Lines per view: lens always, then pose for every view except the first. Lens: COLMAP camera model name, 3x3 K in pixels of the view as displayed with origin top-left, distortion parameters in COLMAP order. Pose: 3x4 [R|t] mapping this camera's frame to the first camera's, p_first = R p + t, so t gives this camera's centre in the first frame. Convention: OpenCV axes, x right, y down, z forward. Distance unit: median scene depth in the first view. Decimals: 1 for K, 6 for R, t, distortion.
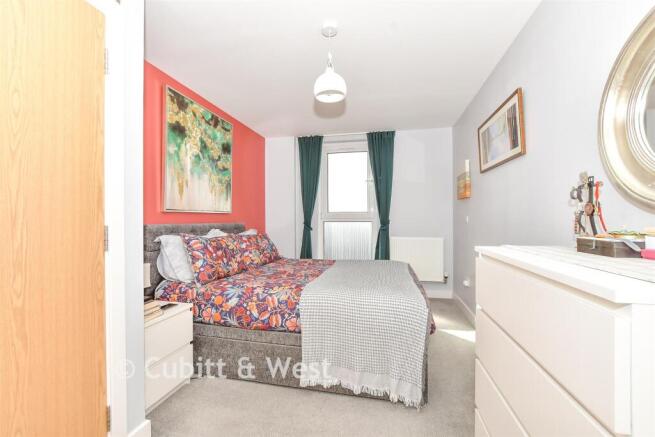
lens RADIAL K [[280.1, 0, 326.8], [0, 280.1, 216.4], [0, 0, 1]] dist [0.000537, 0.000053]
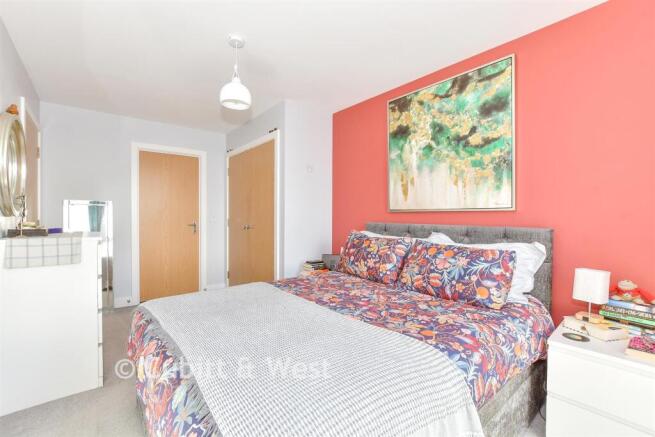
lens RADIAL K [[280.1, 0, 326.5], [0, 280.1, 219.4], [0, 0, 1]] dist [0.000537, 0.000053]
pose [[-0.608724, 0.006406, -0.793356, 0.433803], [-0.002897, 0.999943, 0.010298, 0.002341], [0.793377, 0.008567, -0.608671, 1.319930]]
